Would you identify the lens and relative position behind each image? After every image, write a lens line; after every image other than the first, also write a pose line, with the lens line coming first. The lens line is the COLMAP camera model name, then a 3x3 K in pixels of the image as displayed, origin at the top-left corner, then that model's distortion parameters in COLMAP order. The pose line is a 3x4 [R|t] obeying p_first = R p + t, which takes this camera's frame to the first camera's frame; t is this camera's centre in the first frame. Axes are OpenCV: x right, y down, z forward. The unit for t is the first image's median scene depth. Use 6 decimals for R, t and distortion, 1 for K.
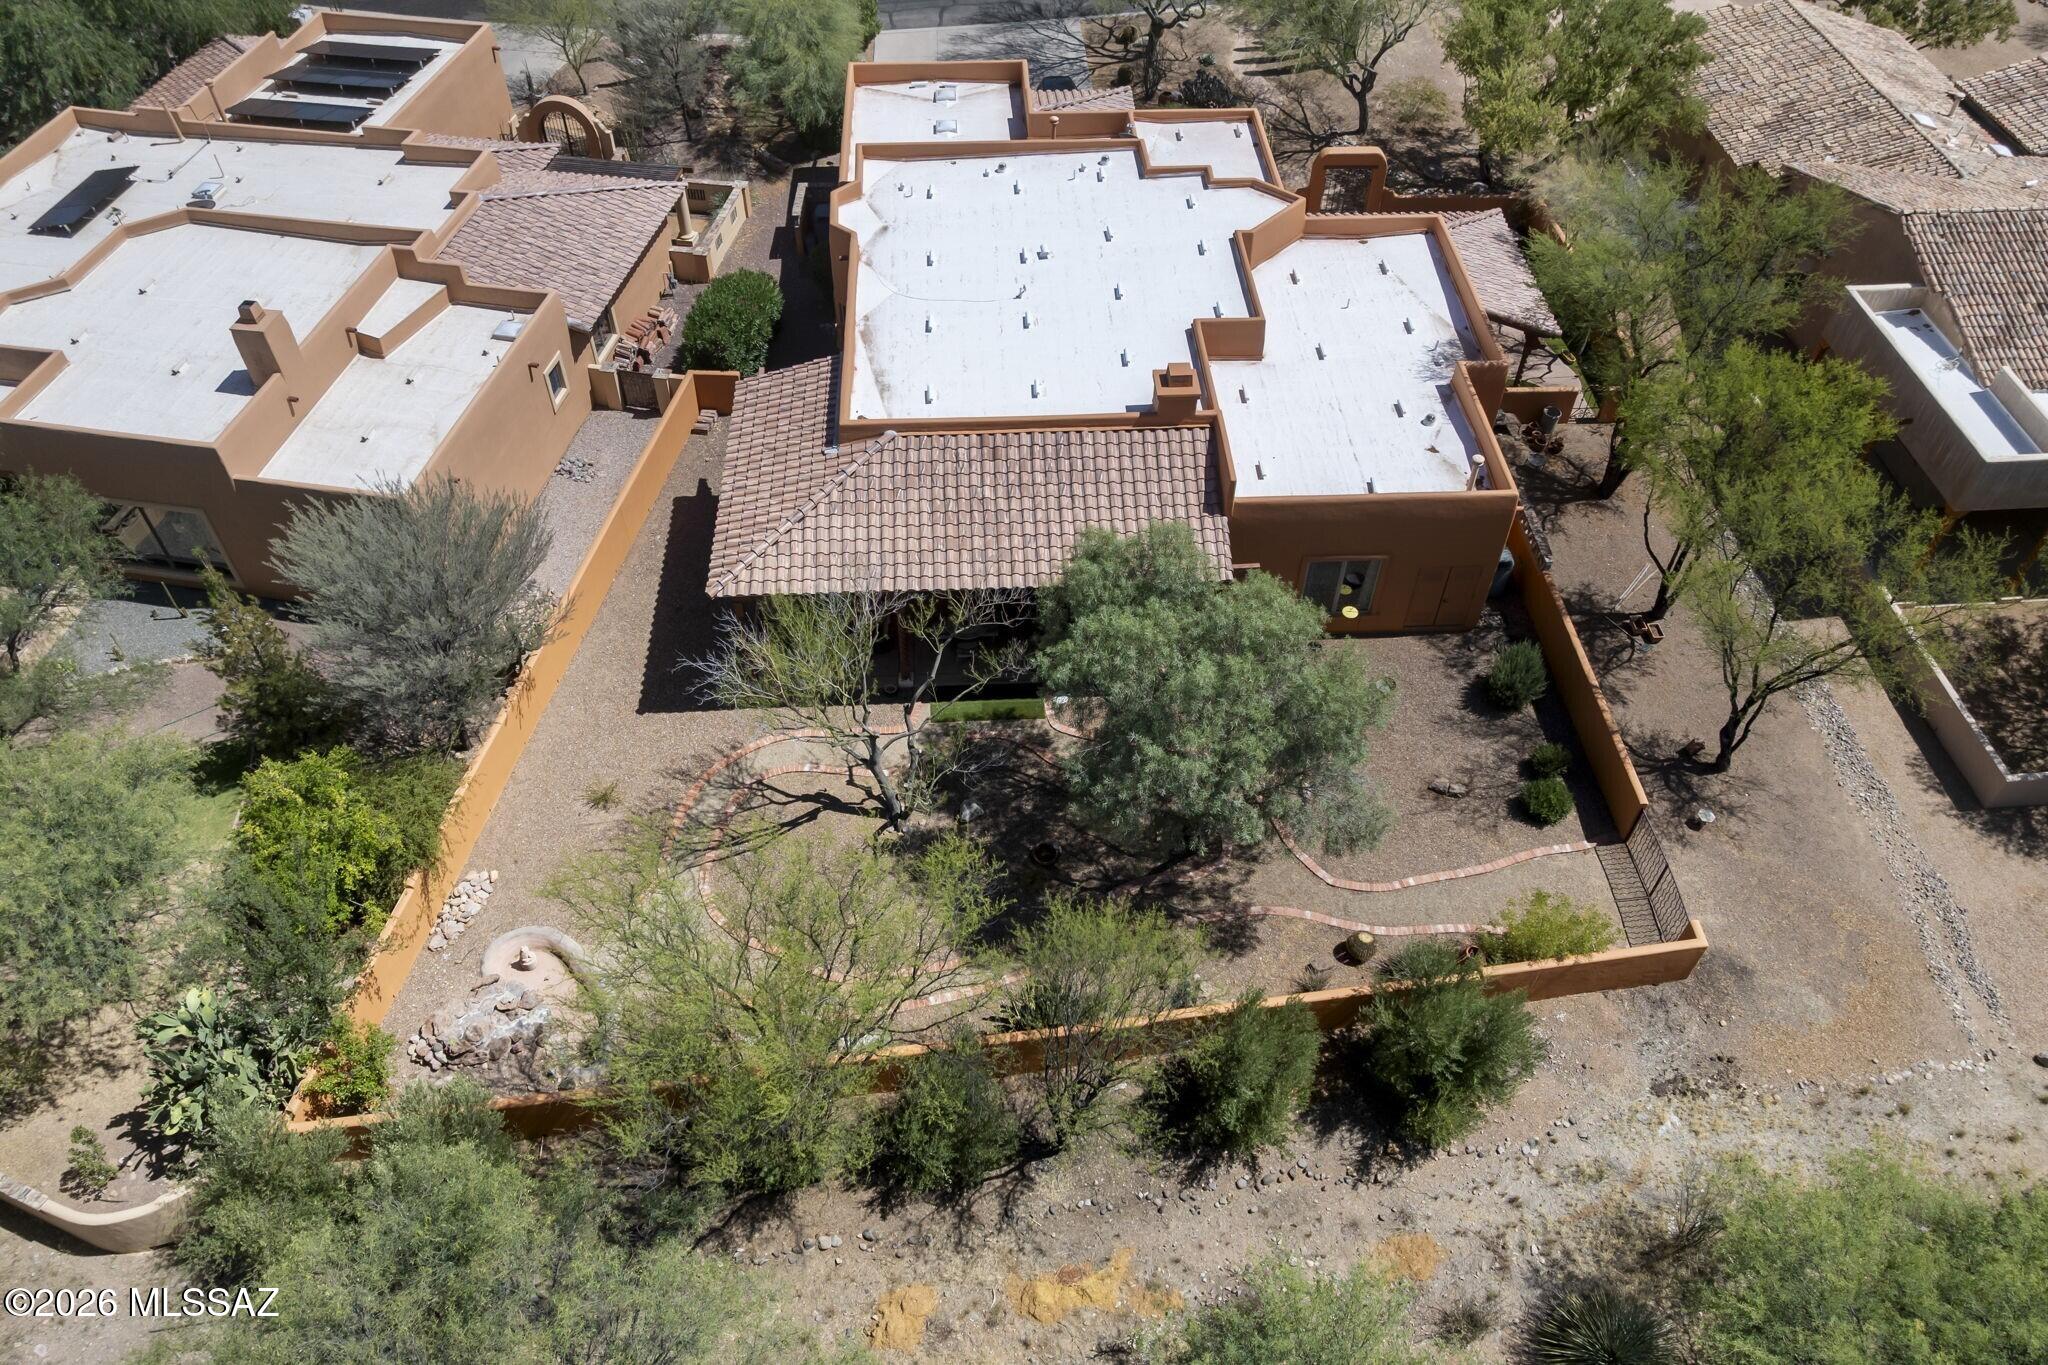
lens RADIAL K [[1488.8, 0, 1031.8], [0, 1488.8, 748.3], [0, 0, 1]] dist [-0.046242, 0.018153]
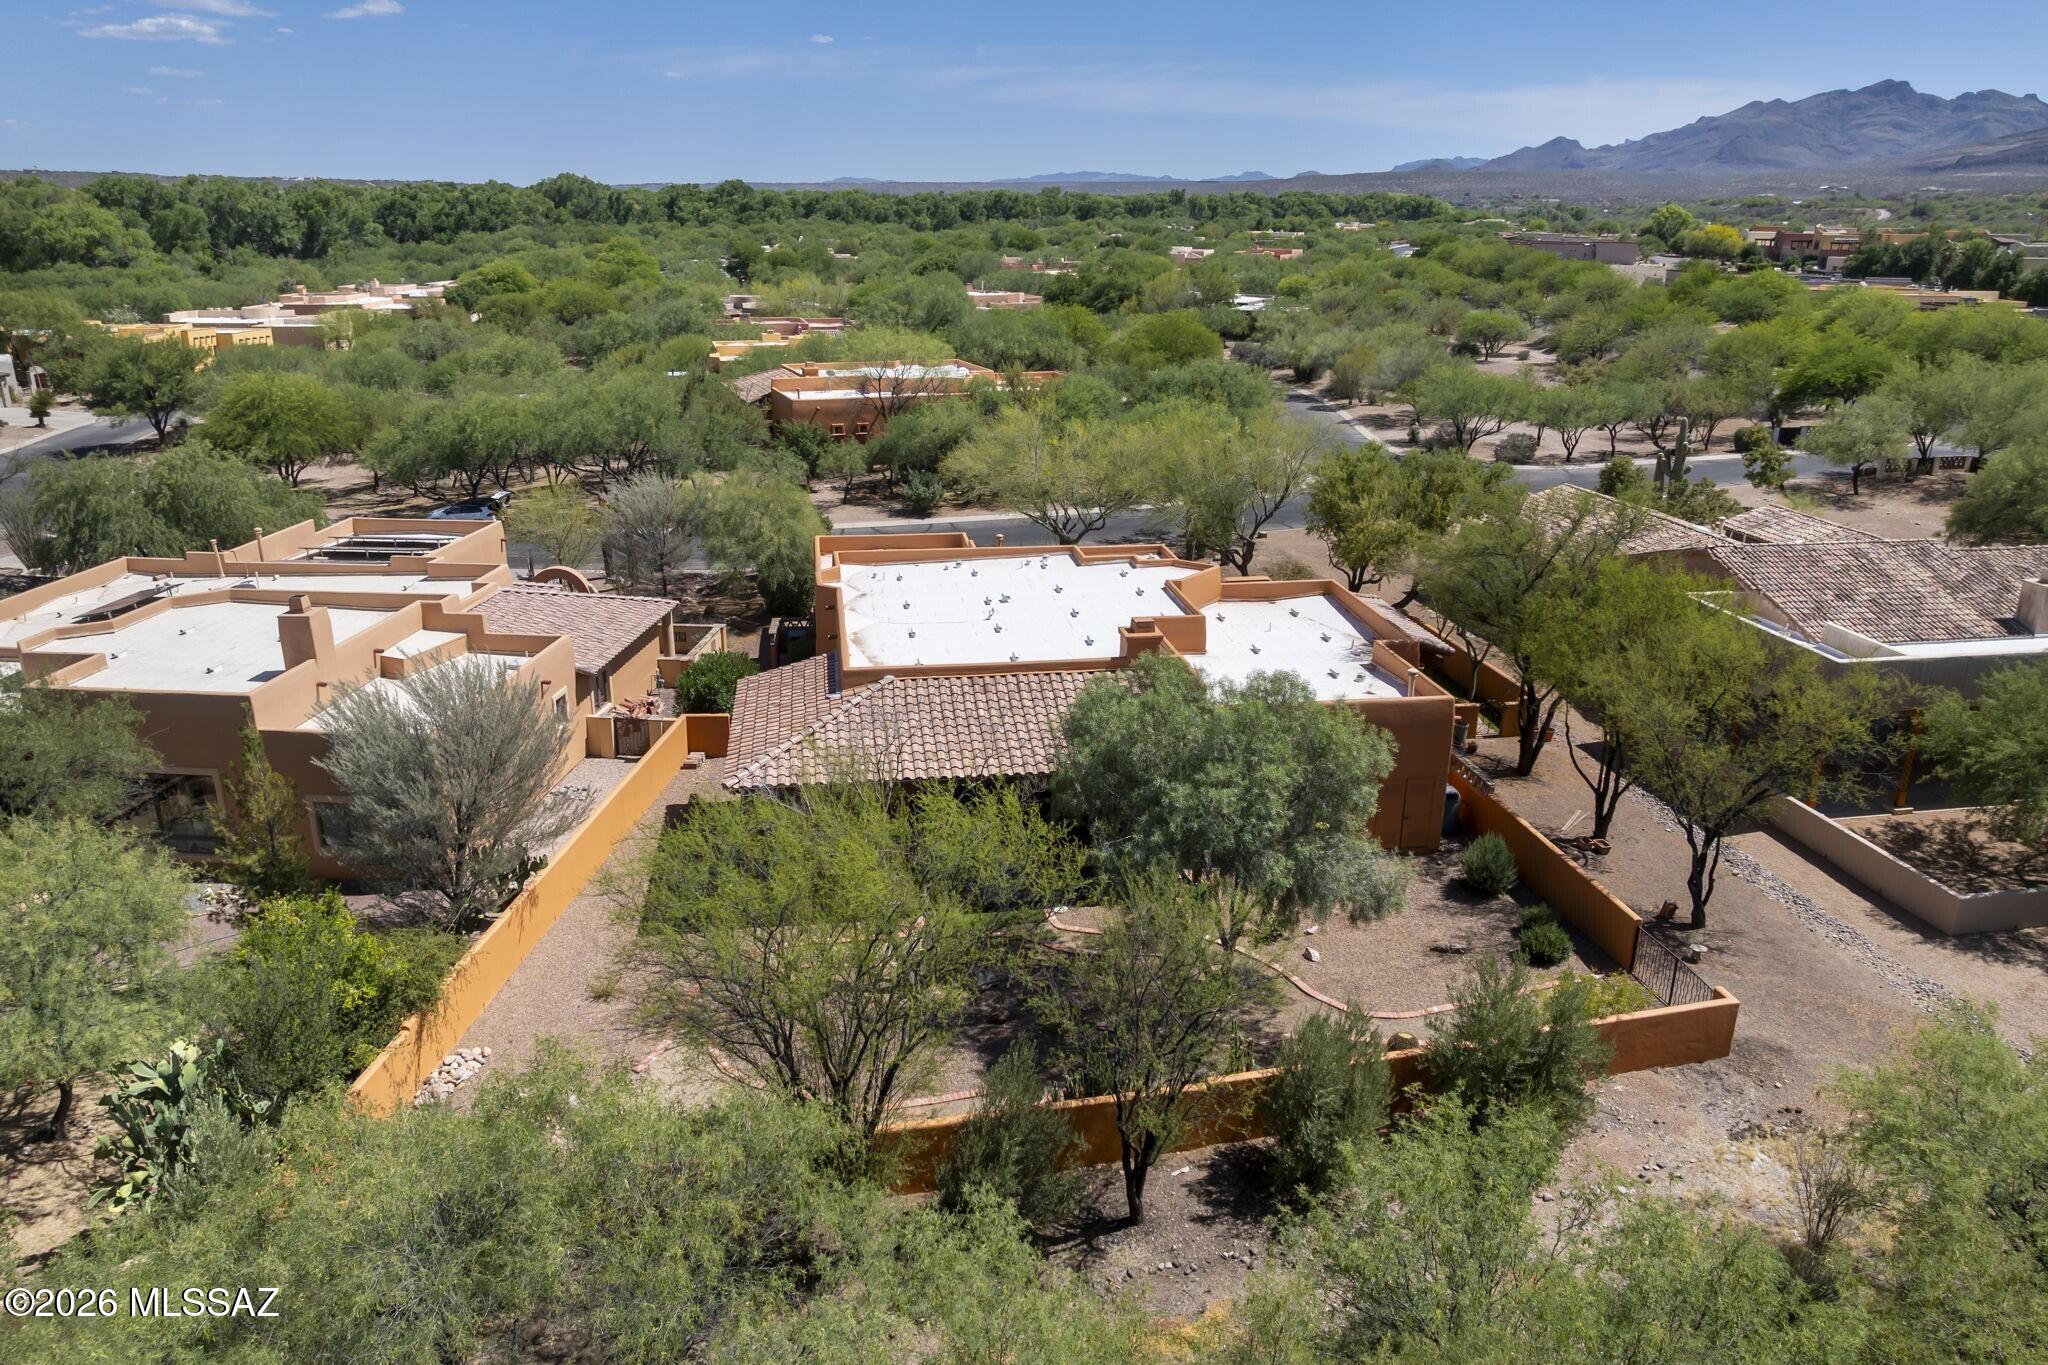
lens RADIAL K [[1488.8, 0, 1035.6], [0, 1488.8, 688.4], [0, 0, 1]] dist [-0.046242, 0.018153]
pose [[0.994929, -0.031381, 0.095563, -0.092876], [0.076389, 0.853819, -0.514935, 0.371463], [-0.065434, 0.519624, 0.851886, 0.056419]]
